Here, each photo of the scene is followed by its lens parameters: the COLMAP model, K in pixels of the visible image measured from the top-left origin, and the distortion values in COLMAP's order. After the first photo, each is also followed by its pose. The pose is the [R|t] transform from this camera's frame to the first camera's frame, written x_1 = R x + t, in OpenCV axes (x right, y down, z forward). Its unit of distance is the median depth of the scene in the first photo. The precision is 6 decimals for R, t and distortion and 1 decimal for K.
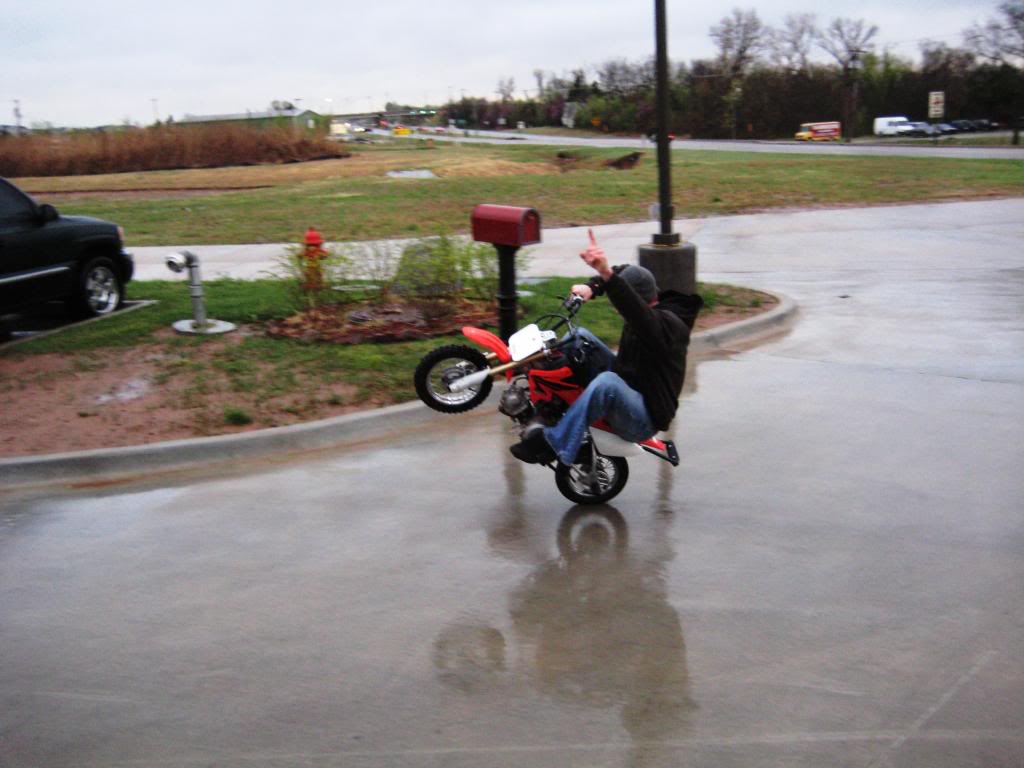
lens RADIAL K [[1050.2, 0, 523.0], [0, 1050.2, 386.1], [0, 0, 1]] dist [-0.148037, 0.168311]
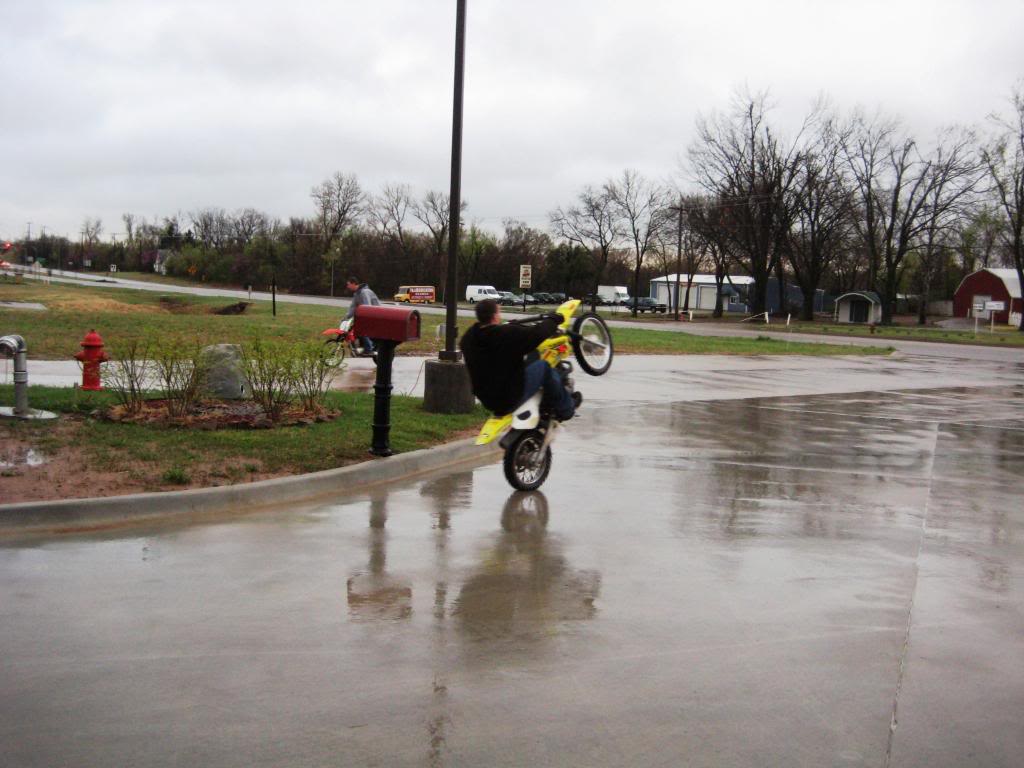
lens RADIAL K [[1050.2, 0, 523.0], [0, 1050.2, 386.1], [0, 0, 1]] dist [-0.148037, 0.168311]
pose [[0.922560, 0.045334, 0.383180, -0.013194], [0.012441, 0.989063, -0.146969, 0.003352], [-0.385652, 0.140355, 0.911906, -0.003060]]
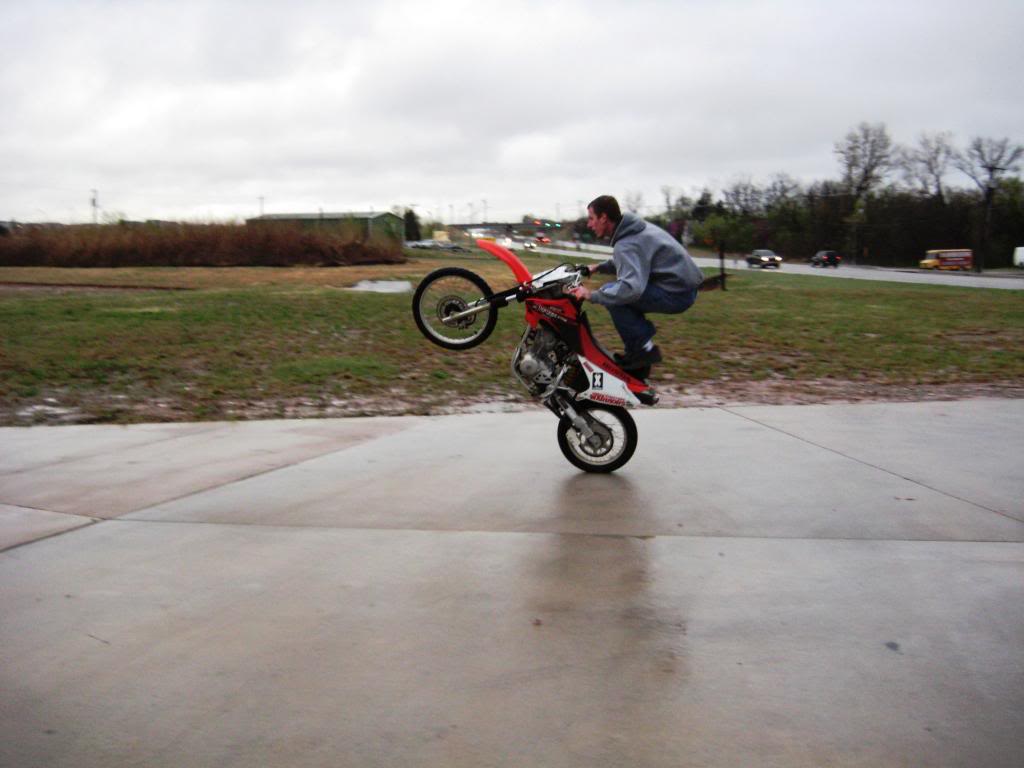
lens RADIAL K [[1050.2, 0, 523.0], [0, 1050.2, 386.1], [0, 0, 1]] dist [-0.148037, 0.168311]
pose [[0.990168, 0.058986, -0.126841, 0.036008], [-0.072308, 0.992036, -0.103129, -0.018643], [0.119748, 0.111287, 0.986547, 0.083437]]
